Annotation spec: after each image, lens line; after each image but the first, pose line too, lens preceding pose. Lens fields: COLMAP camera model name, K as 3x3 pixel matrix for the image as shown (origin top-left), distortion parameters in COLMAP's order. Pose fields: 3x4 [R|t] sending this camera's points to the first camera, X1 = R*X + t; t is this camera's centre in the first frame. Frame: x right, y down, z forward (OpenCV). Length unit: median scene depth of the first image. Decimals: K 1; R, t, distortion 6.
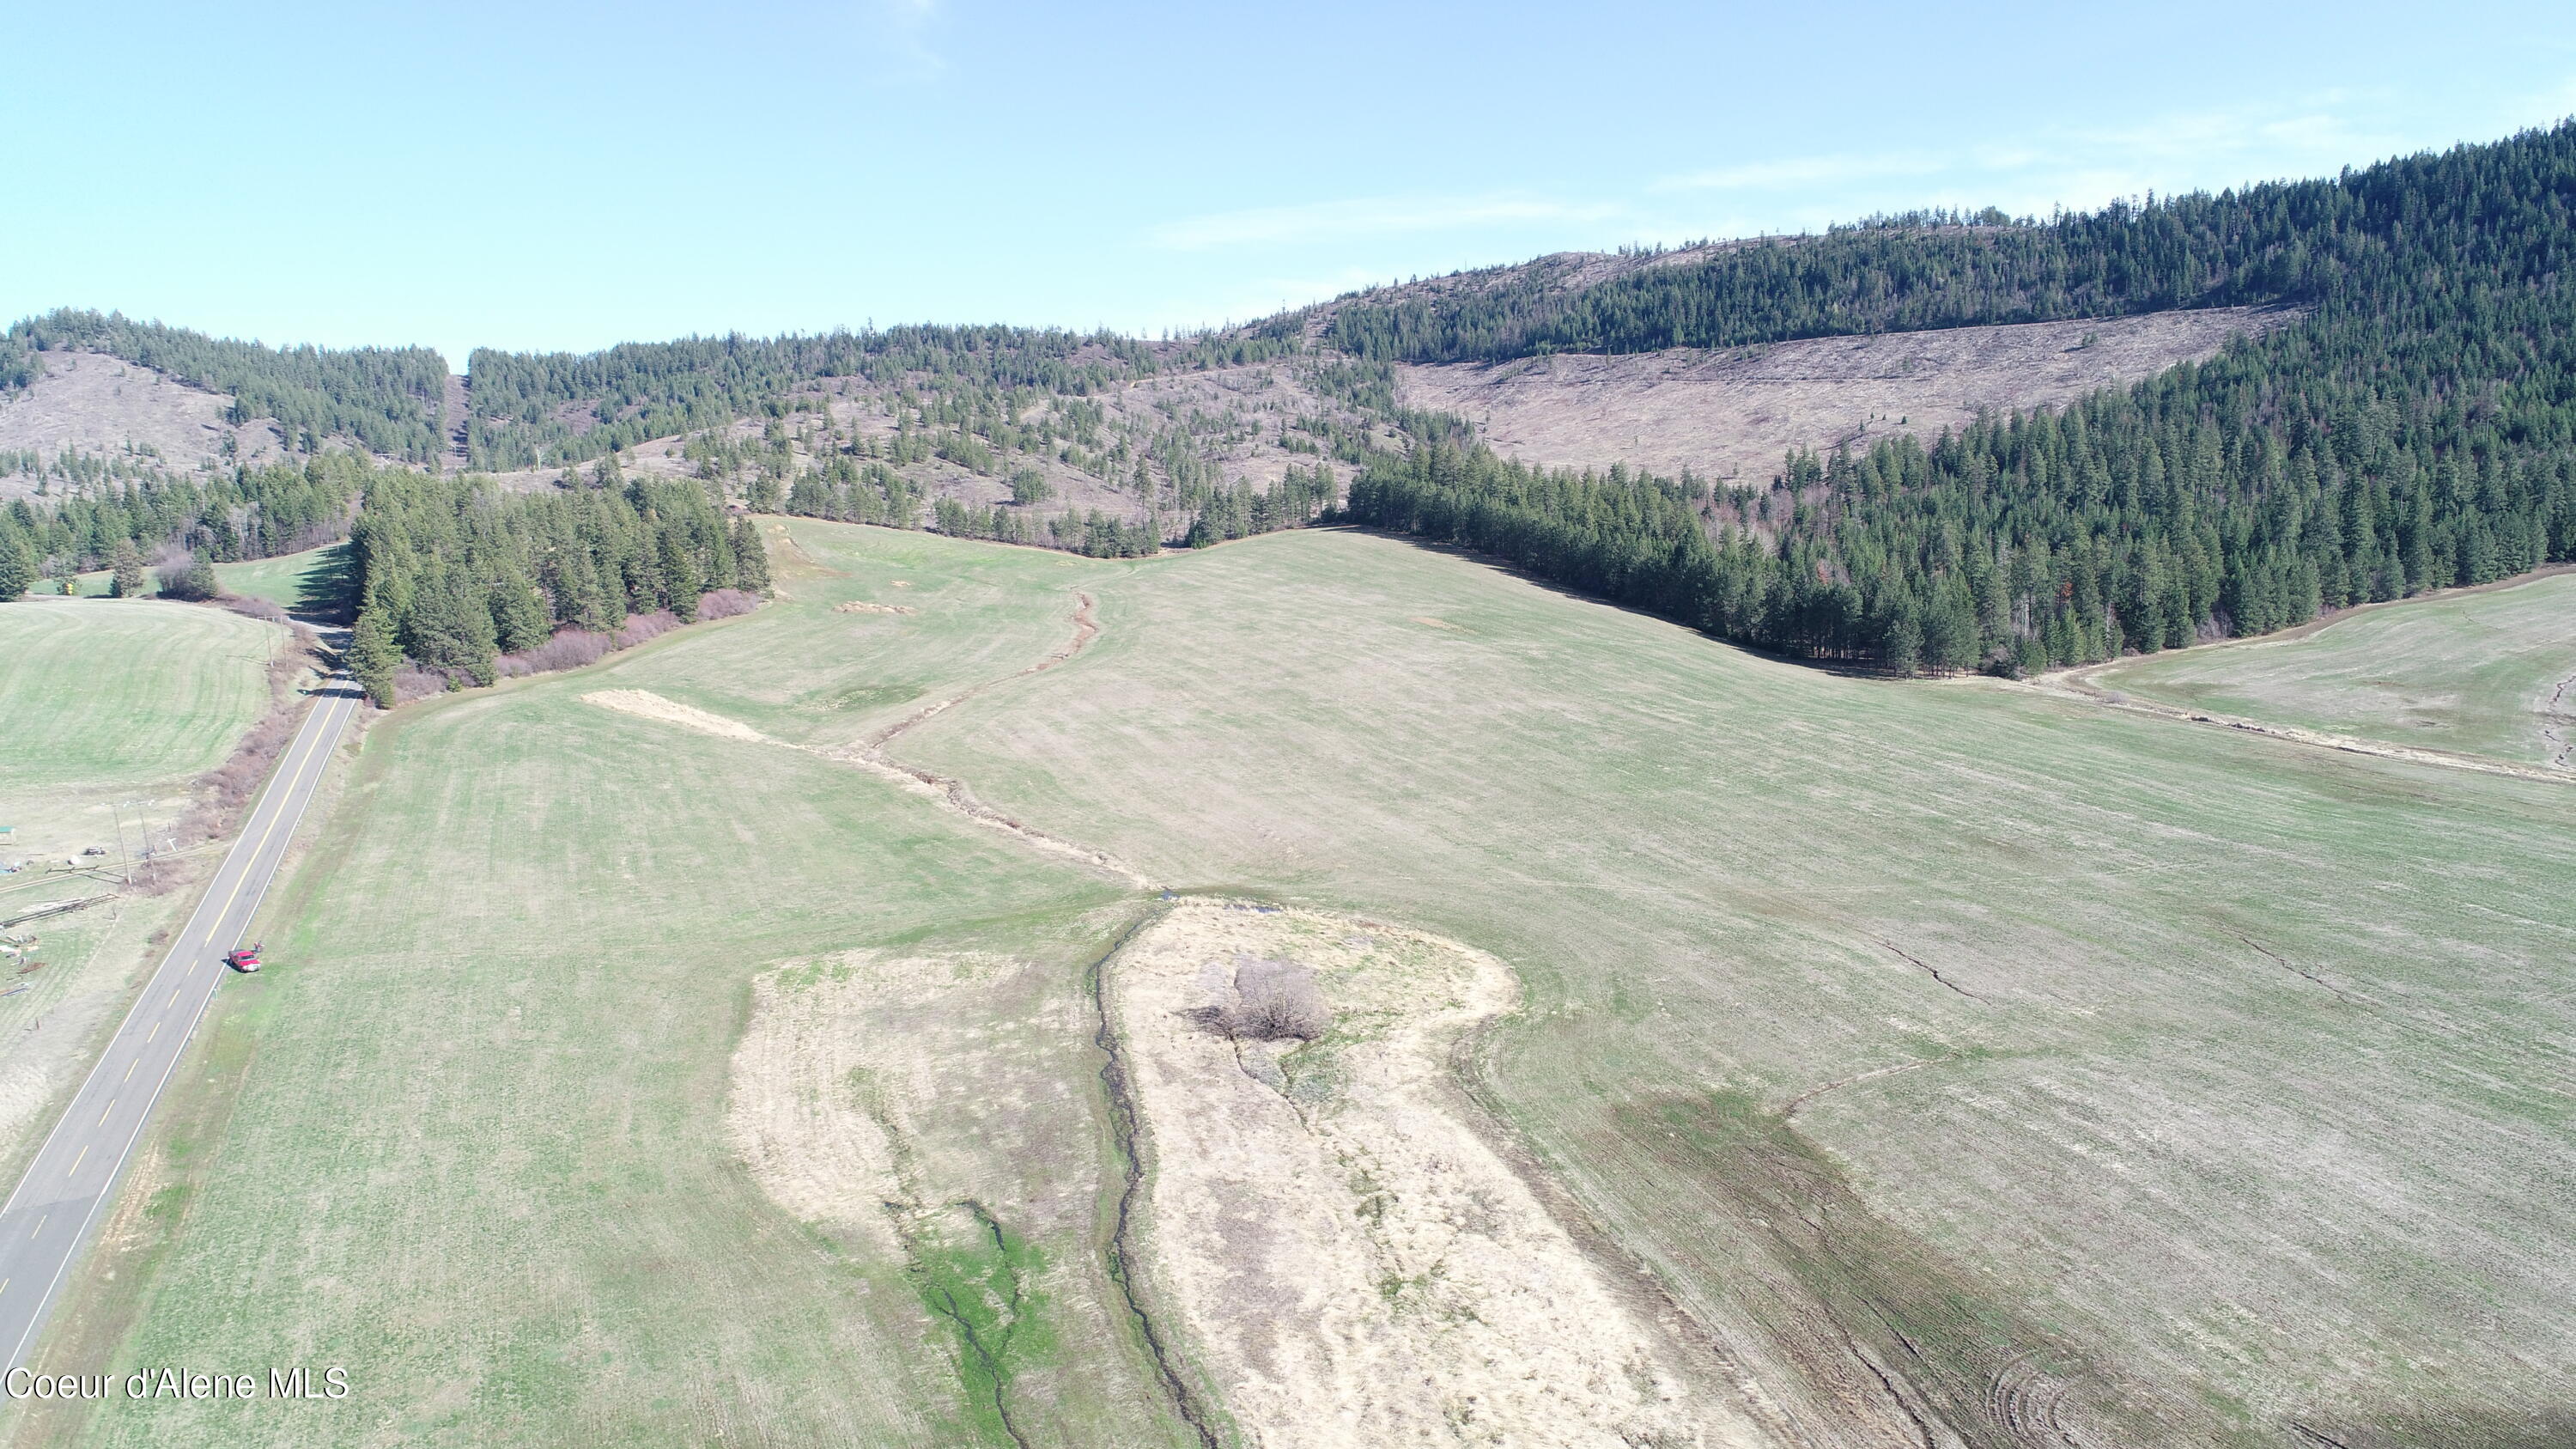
lens RADIAL K [[1790.4, 0, 1291.3], [0, 1790.4, 725.5], [0, 0, 1]] dist [-0.021516, -0.004122]
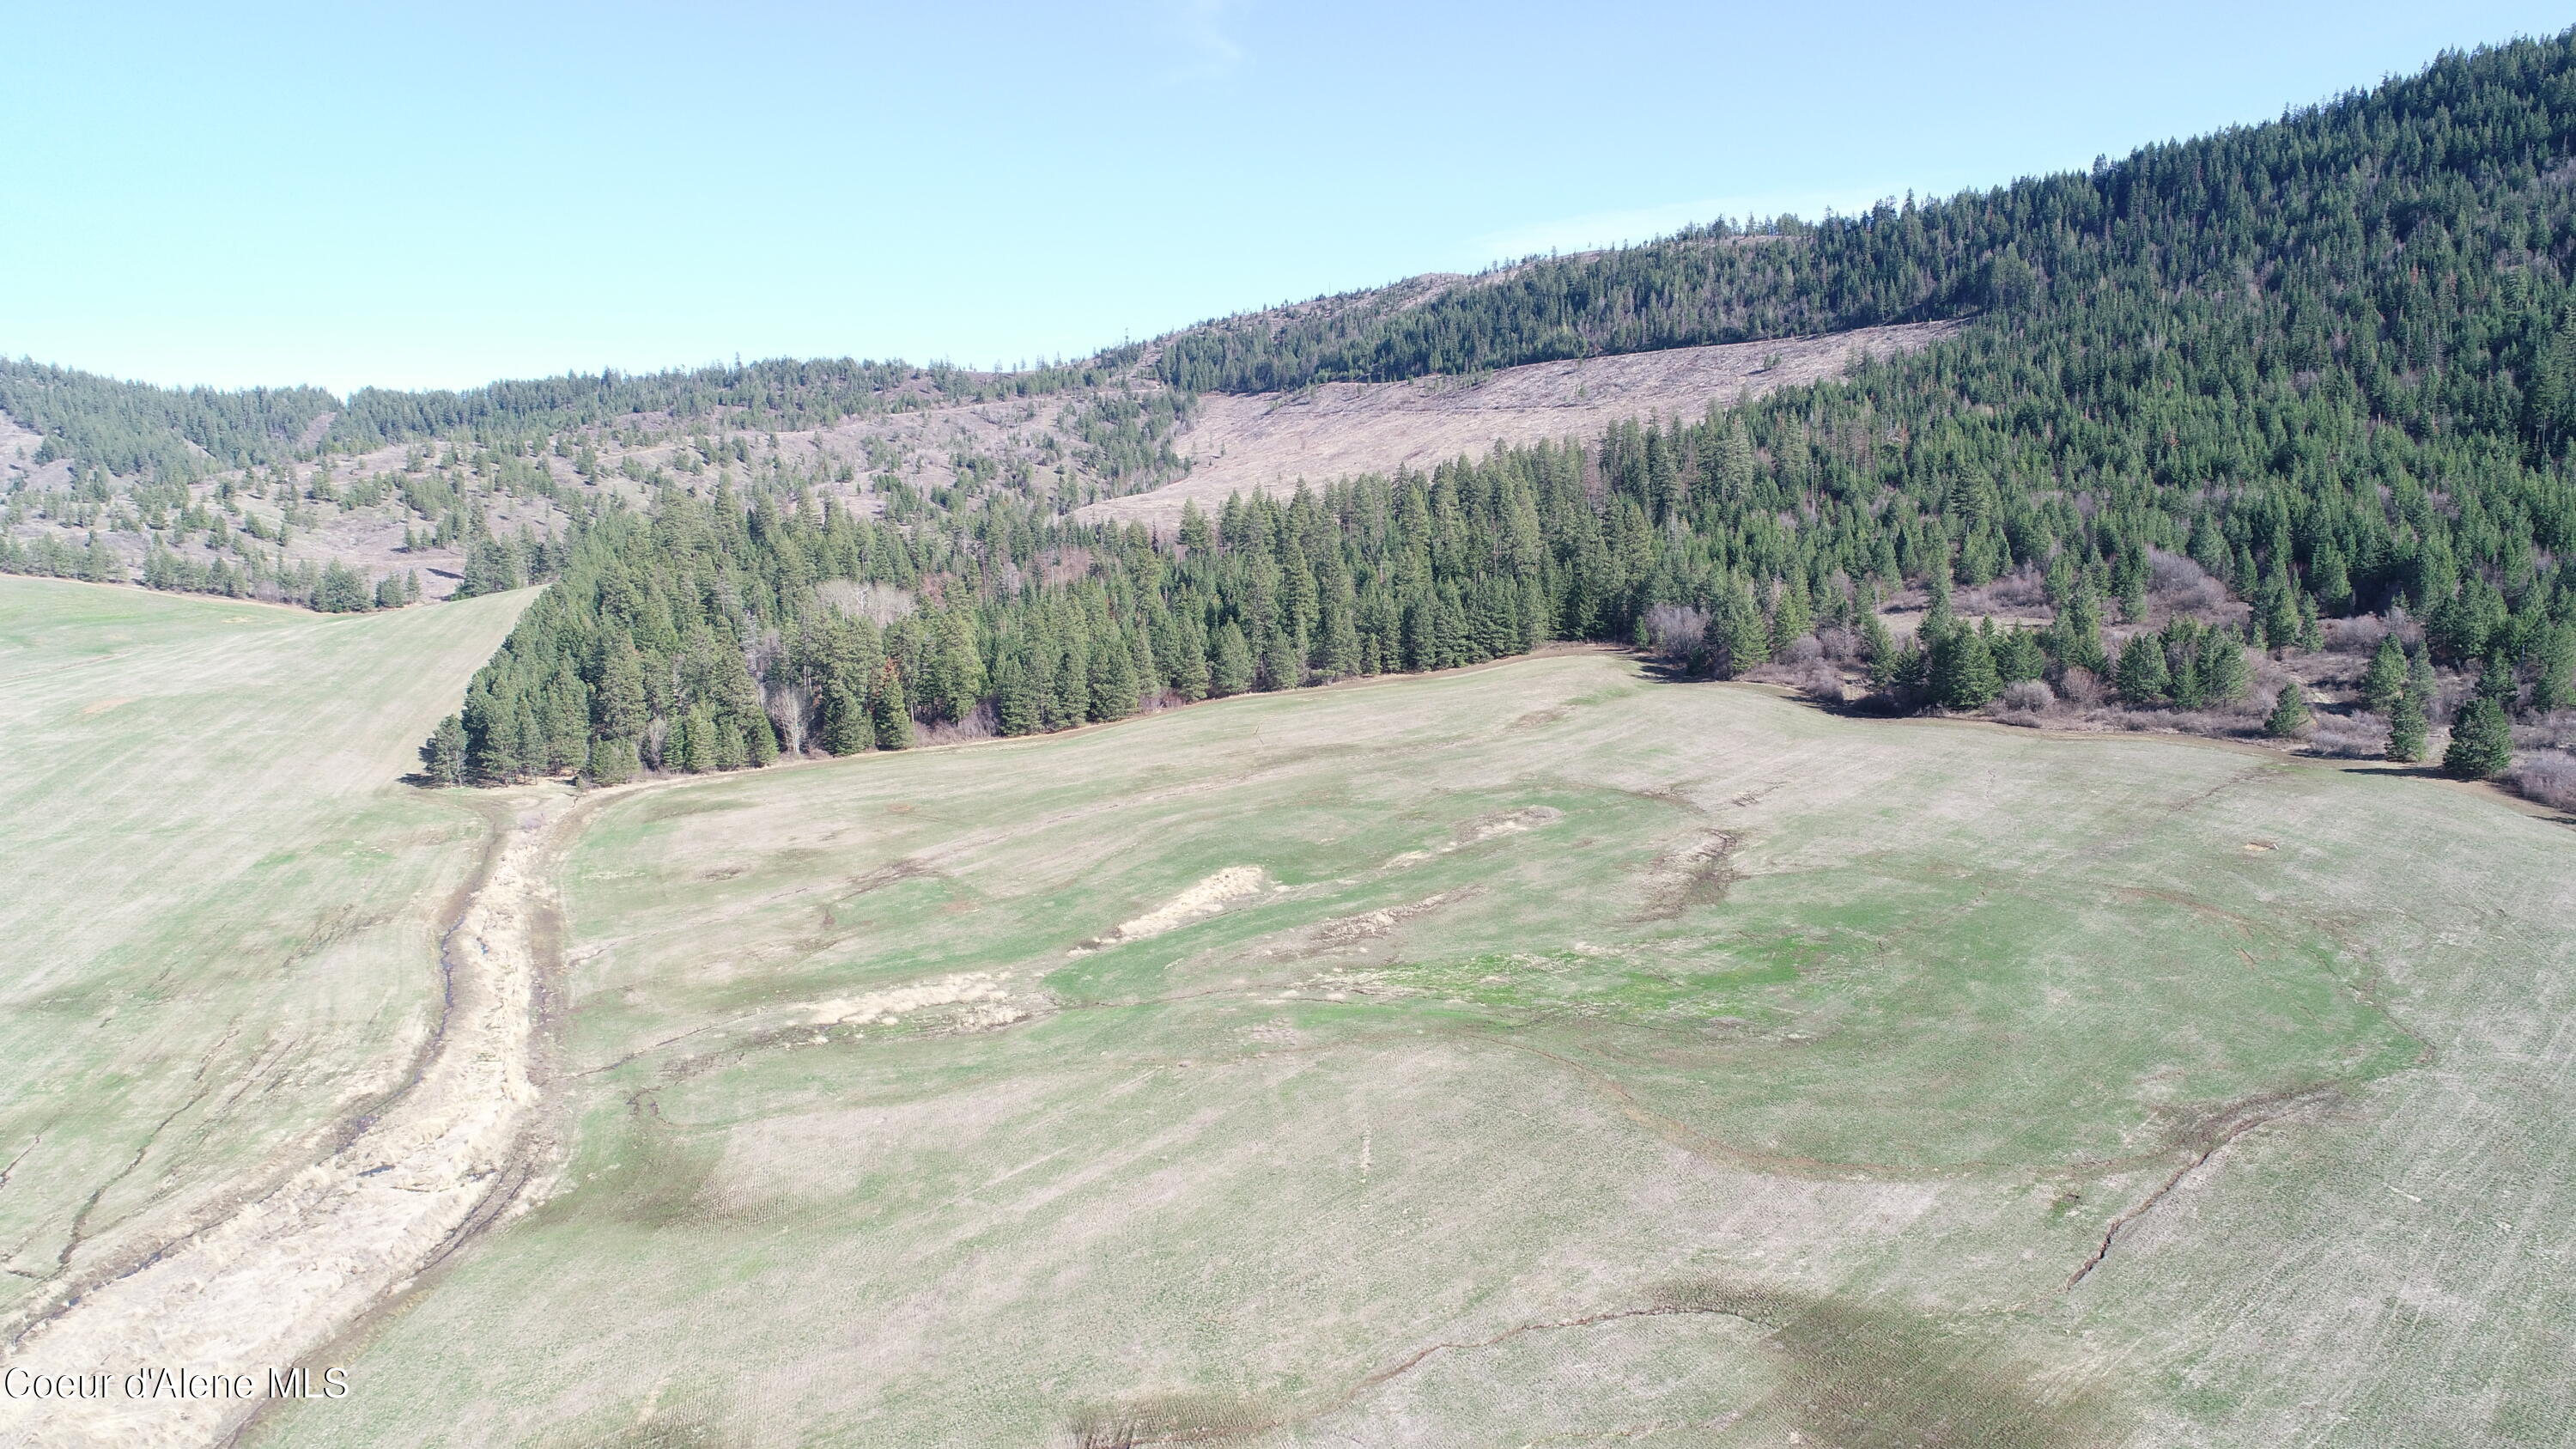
lens RADIAL K [[1790.4, 0, 1285.9], [0, 1790.4, 722.7], [0, 0, 1]] dist [-0.021516, -0.004122]
pose [[0.991363, 0.014883, -0.130296, 0.267187], [-0.017021, 0.999738, -0.015309, -0.016457], [0.130034, 0.017395, 0.991357, 0.077865]]
